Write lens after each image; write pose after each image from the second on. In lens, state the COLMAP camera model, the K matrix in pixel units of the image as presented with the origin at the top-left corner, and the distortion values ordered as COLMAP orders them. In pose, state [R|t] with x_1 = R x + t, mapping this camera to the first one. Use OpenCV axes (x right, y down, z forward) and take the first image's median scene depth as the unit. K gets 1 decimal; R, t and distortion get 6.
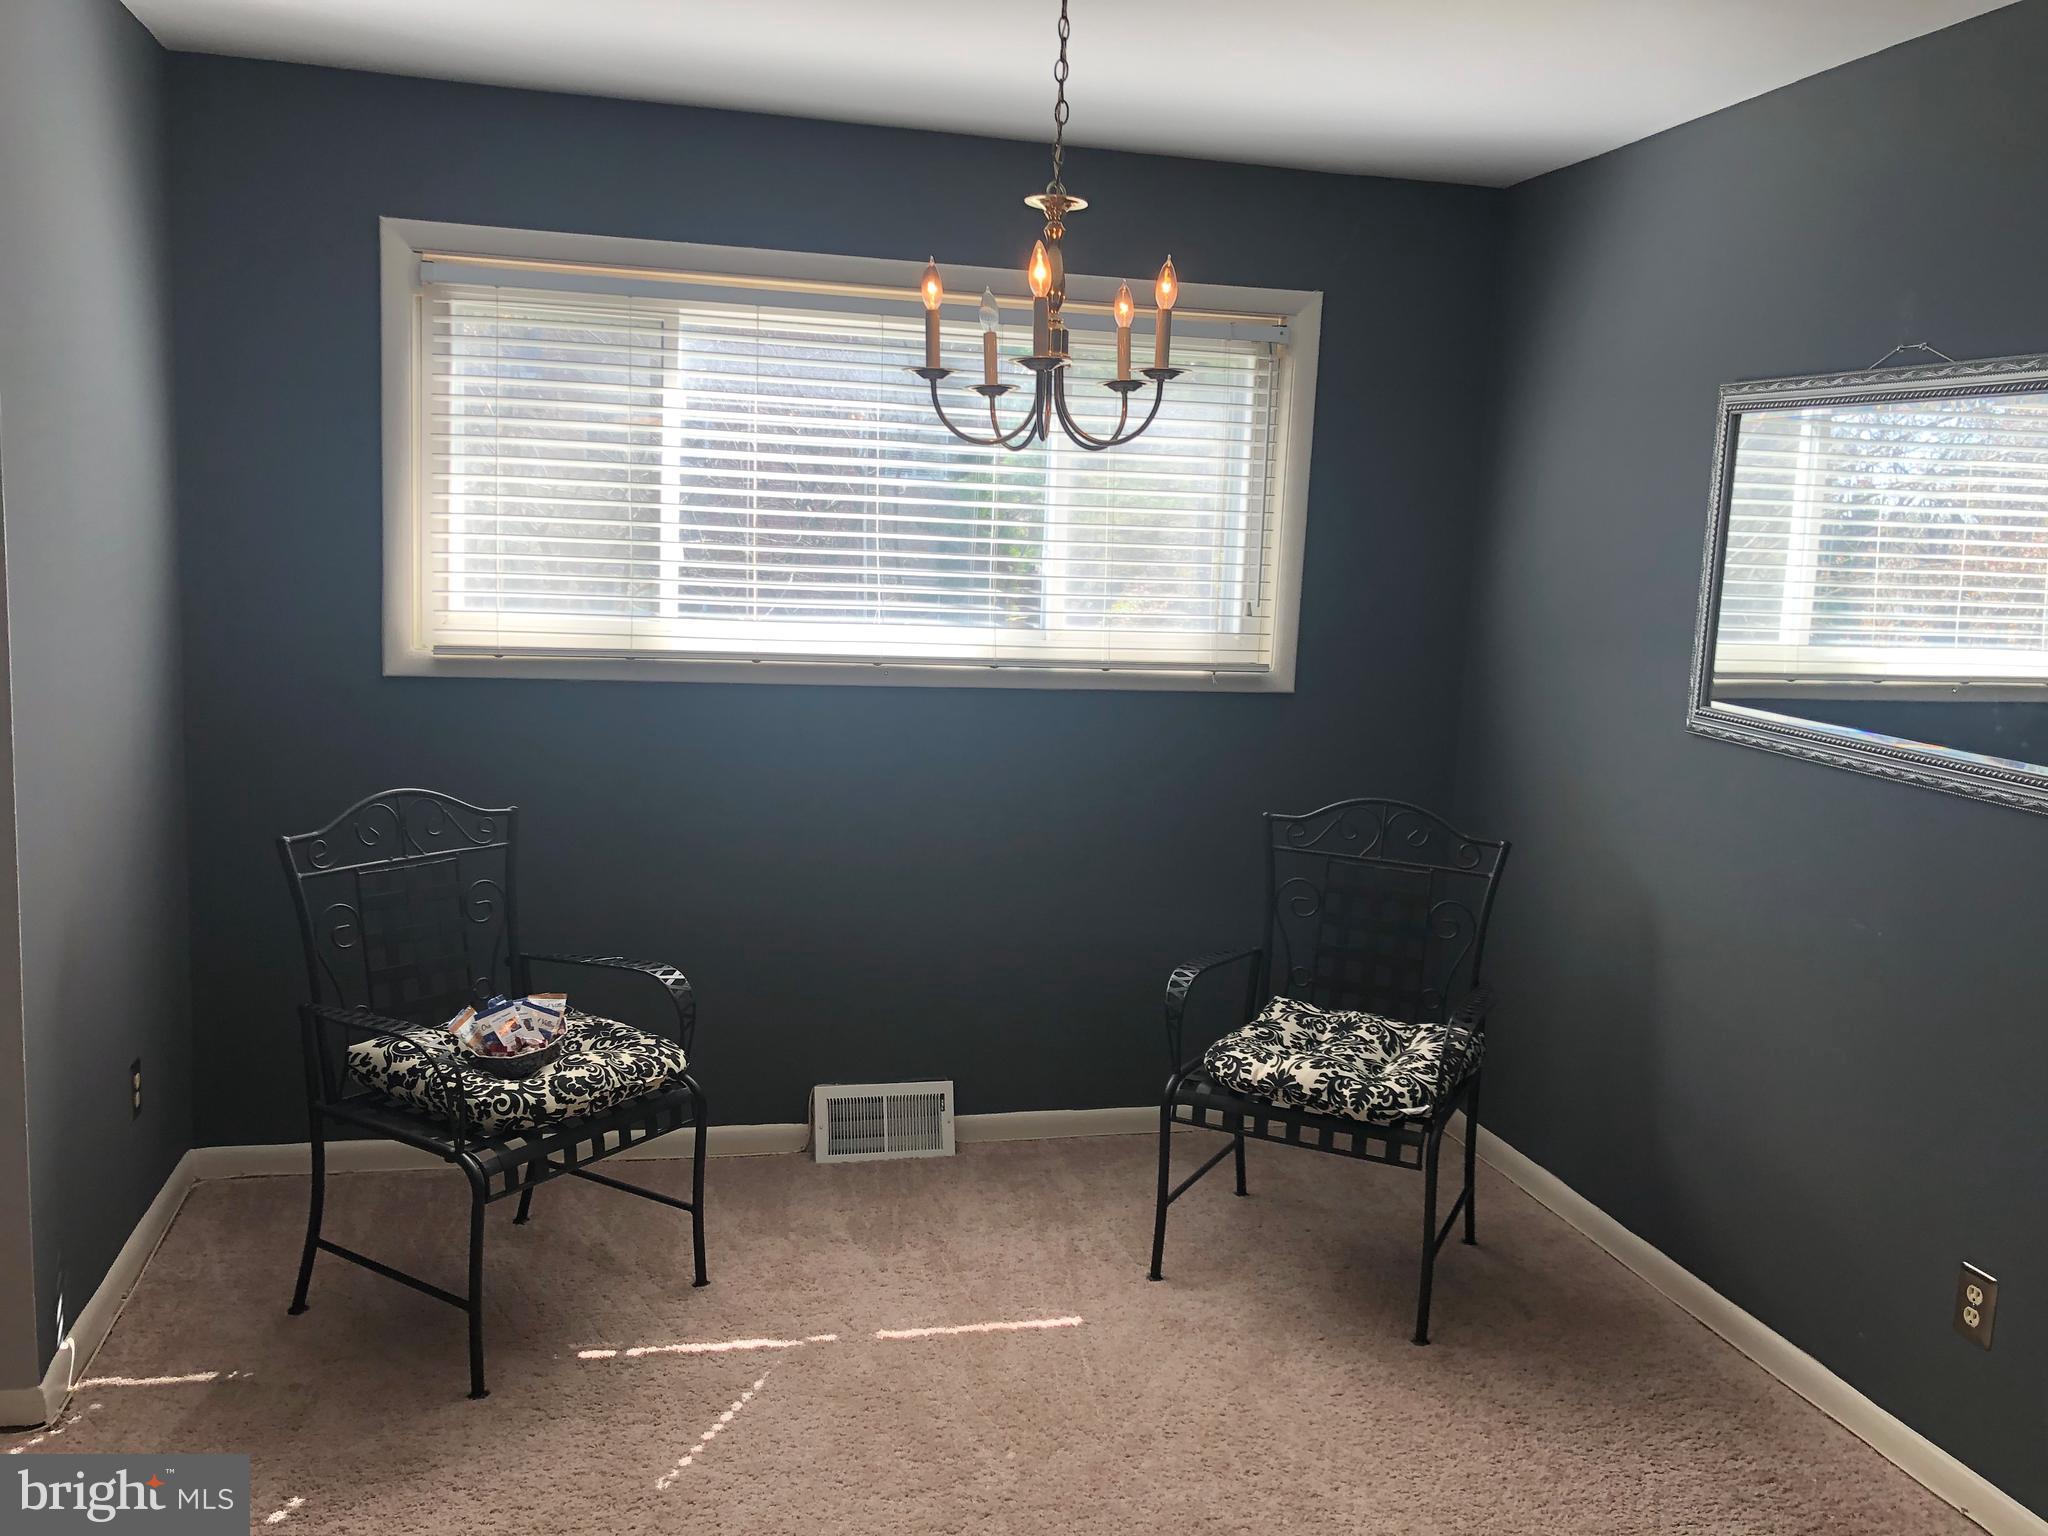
lens RADIAL K [[1665.8, 0, 1053.9], [0, 1665.8, 768.0], [0, 0, 1]] dist [0.111185, -0.218596]
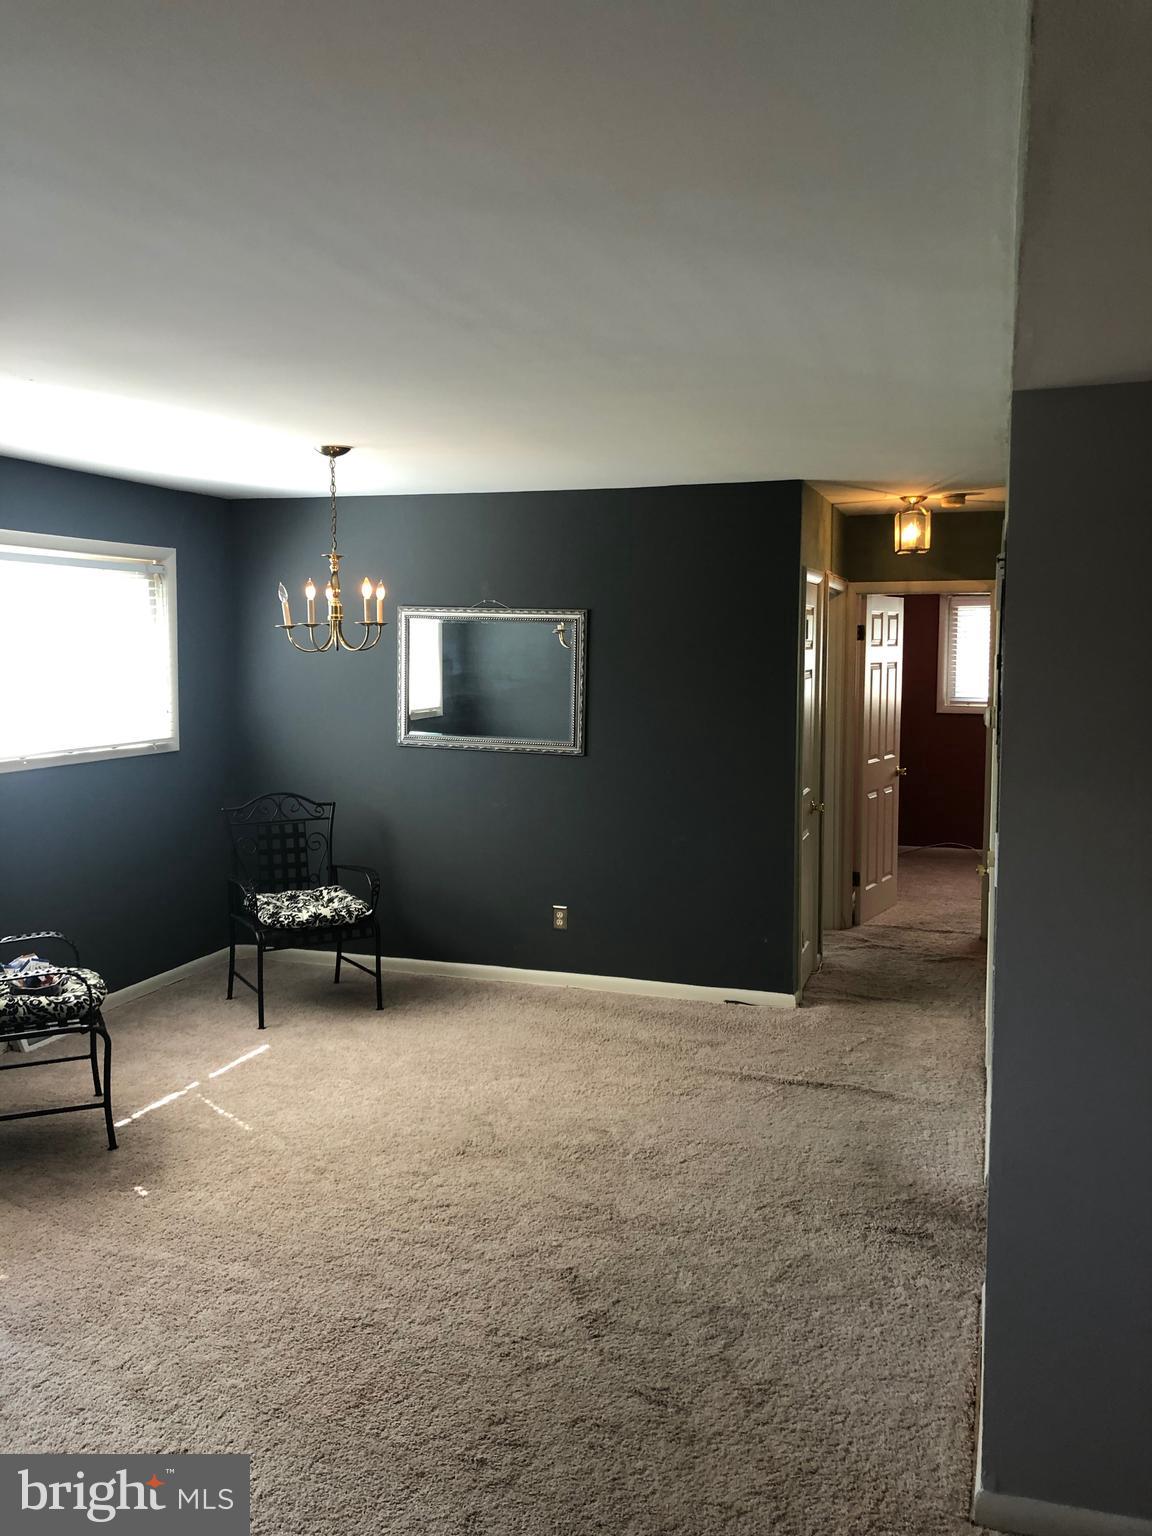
lens RADIAL K [[1263.2, 0, 577.1], [0, 1263.2, 757.0], [0, 0, 1]] dist [-0.030303, 0.097179]
pose [[0.533487, -0.114784, 0.837984, -1.021713], [0.131185, 0.989988, 0.052088, -0.064527], [-0.835573, 0.082143, 0.543204, -0.220730]]
